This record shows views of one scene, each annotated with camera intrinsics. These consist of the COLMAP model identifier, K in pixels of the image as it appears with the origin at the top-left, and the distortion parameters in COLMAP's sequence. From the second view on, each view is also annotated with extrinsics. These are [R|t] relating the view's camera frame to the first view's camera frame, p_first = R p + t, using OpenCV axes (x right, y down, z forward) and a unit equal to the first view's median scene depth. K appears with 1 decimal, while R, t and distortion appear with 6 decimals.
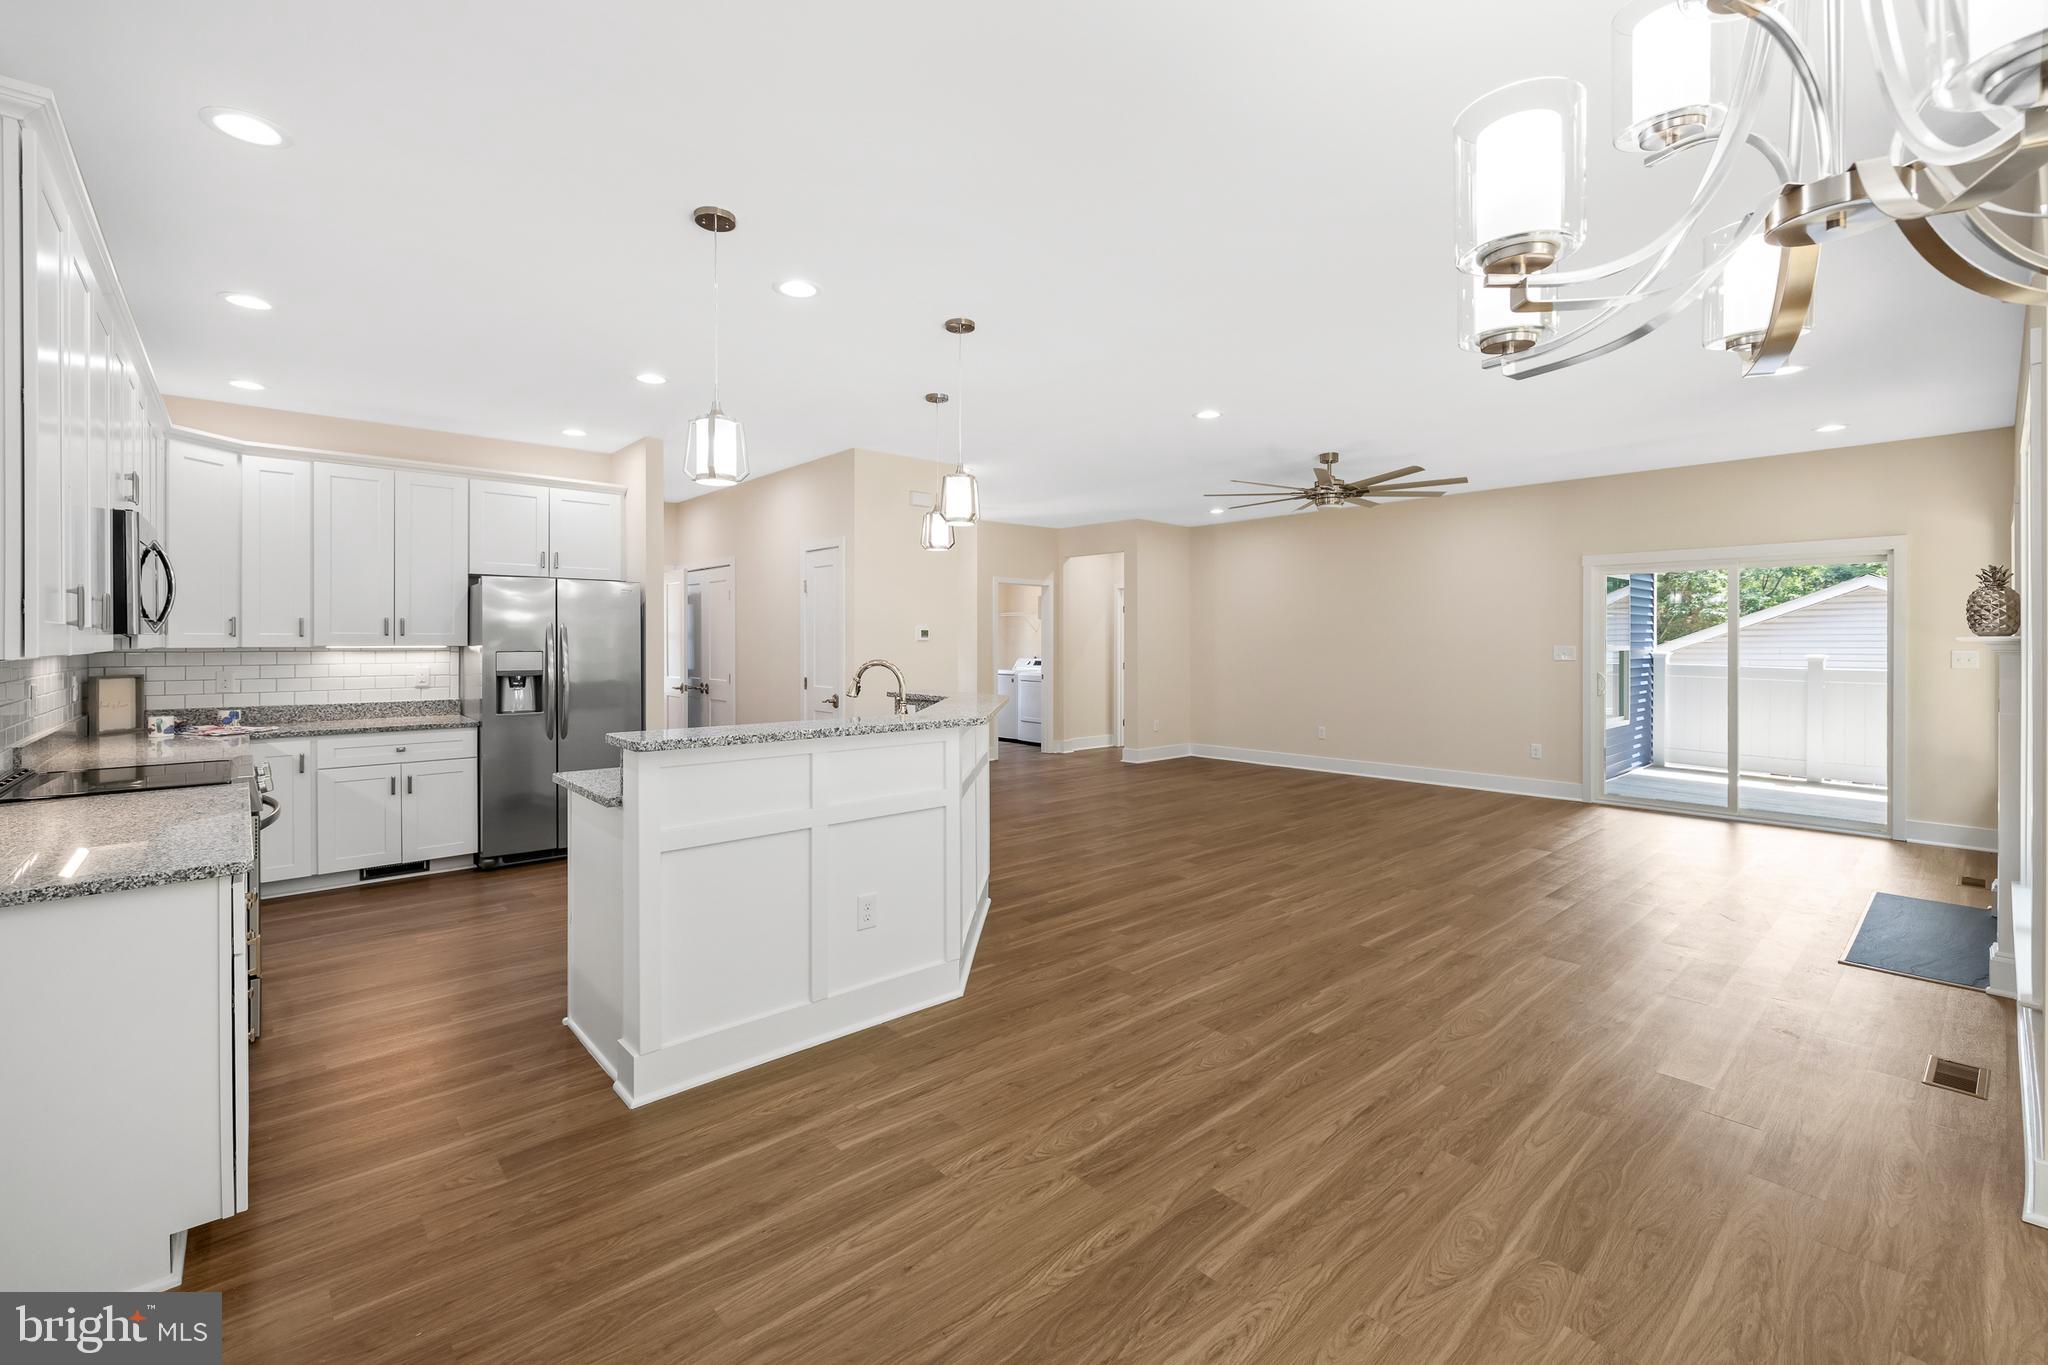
lens RADIAL K [[865.8, 0, 1021.3], [0, 865.8, 647.2], [0, 0, 1]] dist [0.000123, -0.000475]
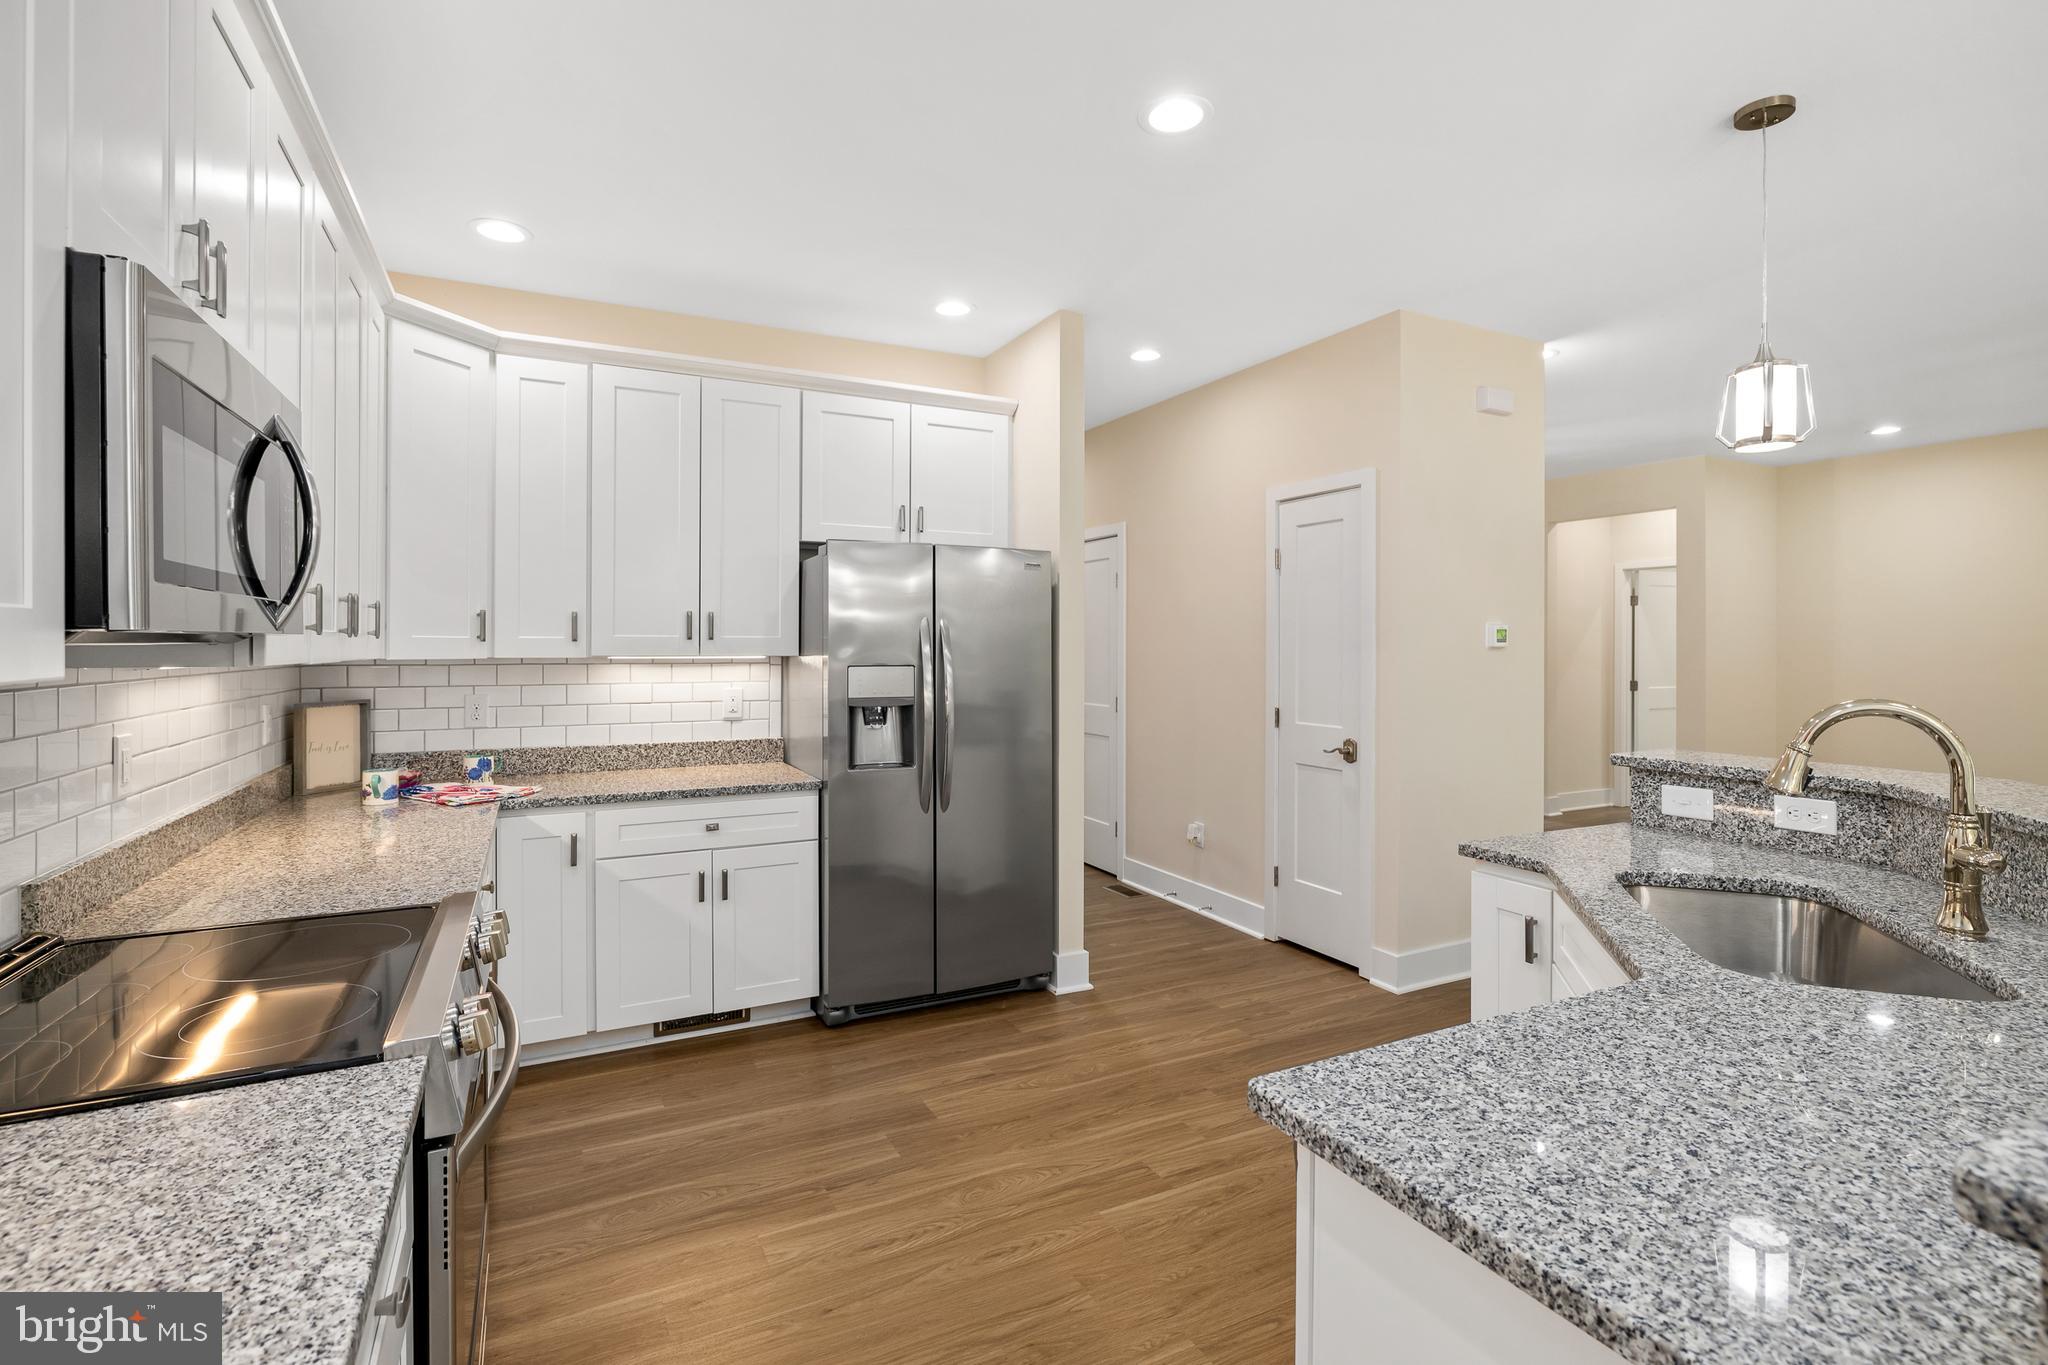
lens RADIAL K [[952.8, 0, 1020.1], [0, 952.8, 650.1], [0, 0, 1]] dist [-0.002804, -0.000460]
pose [[0.964756, 0.000451, -0.263146, -0.316367], [-0.001723, 0.999988, -0.004604, -0.002959], [0.263141, 0.004895, 0.964745, 0.391840]]
